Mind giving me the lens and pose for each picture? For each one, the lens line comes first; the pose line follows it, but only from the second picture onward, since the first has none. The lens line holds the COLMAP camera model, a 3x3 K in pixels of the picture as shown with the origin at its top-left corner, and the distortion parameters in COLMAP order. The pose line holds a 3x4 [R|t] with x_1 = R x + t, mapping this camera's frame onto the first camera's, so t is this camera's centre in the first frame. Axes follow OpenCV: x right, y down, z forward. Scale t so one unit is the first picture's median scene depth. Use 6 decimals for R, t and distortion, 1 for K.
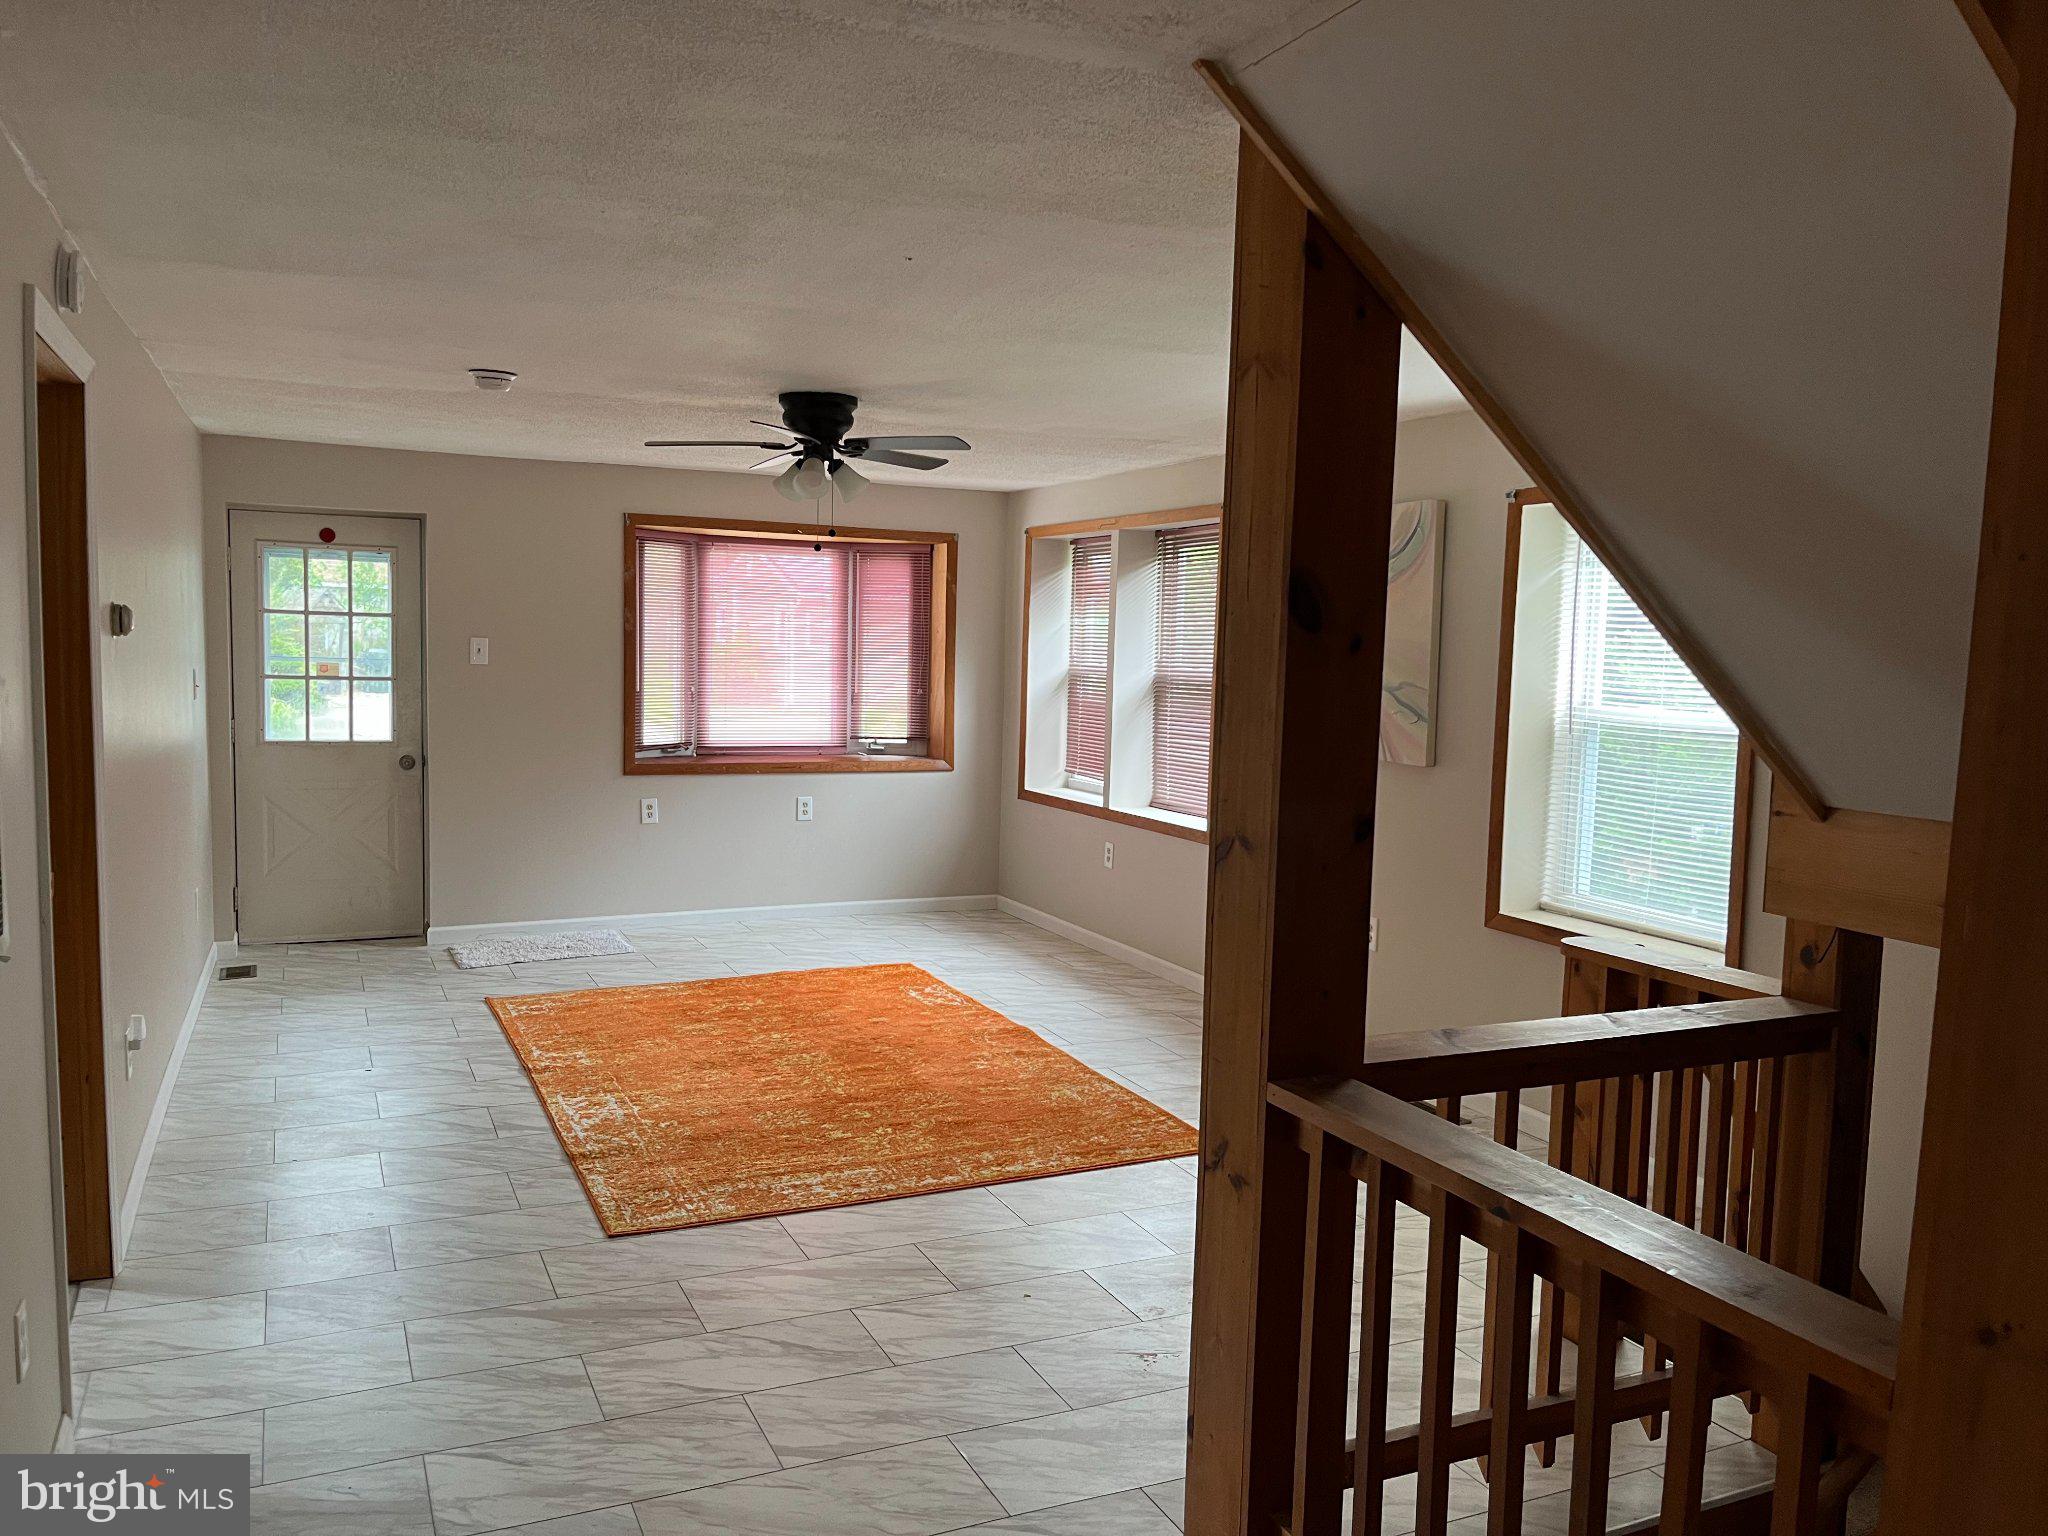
lens RADIAL K [[1515.8, 0, 1036.6], [0, 1515.8, 773.9], [0, 0, 1]] dist [0.003651, -0.004763]
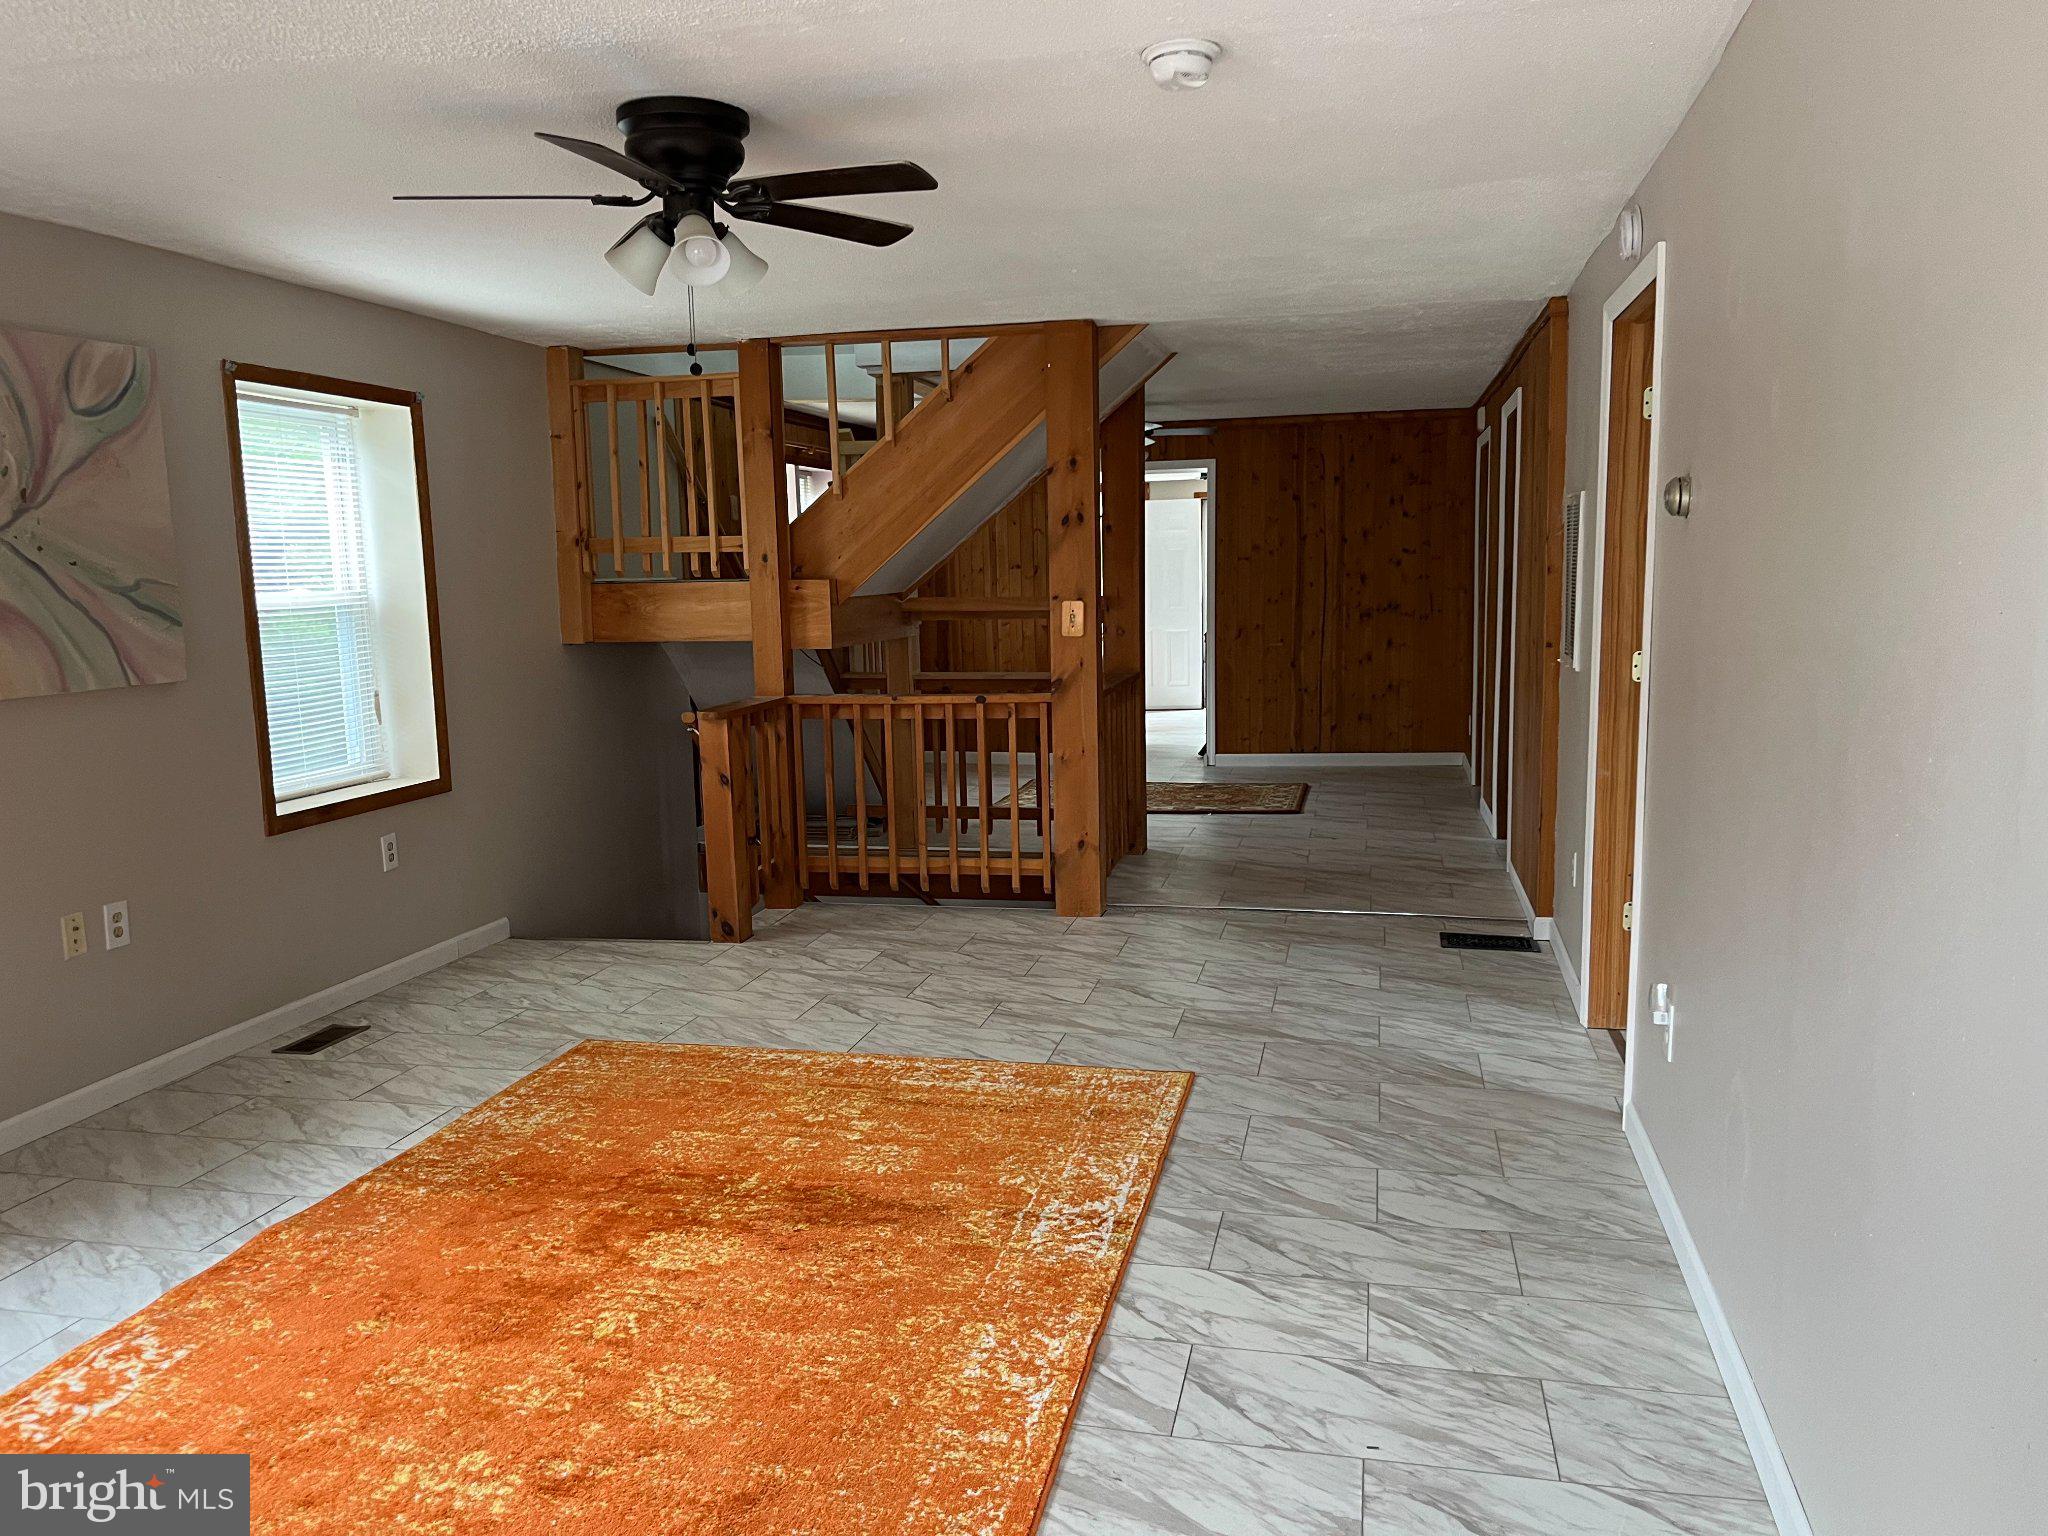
lens RADIAL K [[1515.8, 0, 1036.6], [0, 1515.8, 773.9], [0, 0, 1]] dist [0.003651, -0.004763]
pose [[-0.781984, -0.099104, 0.615370, -0.735009], [0.056535, 0.971931, 0.228371, -0.140066], [-0.620730, 0.213372, -0.754432, 1.610214]]
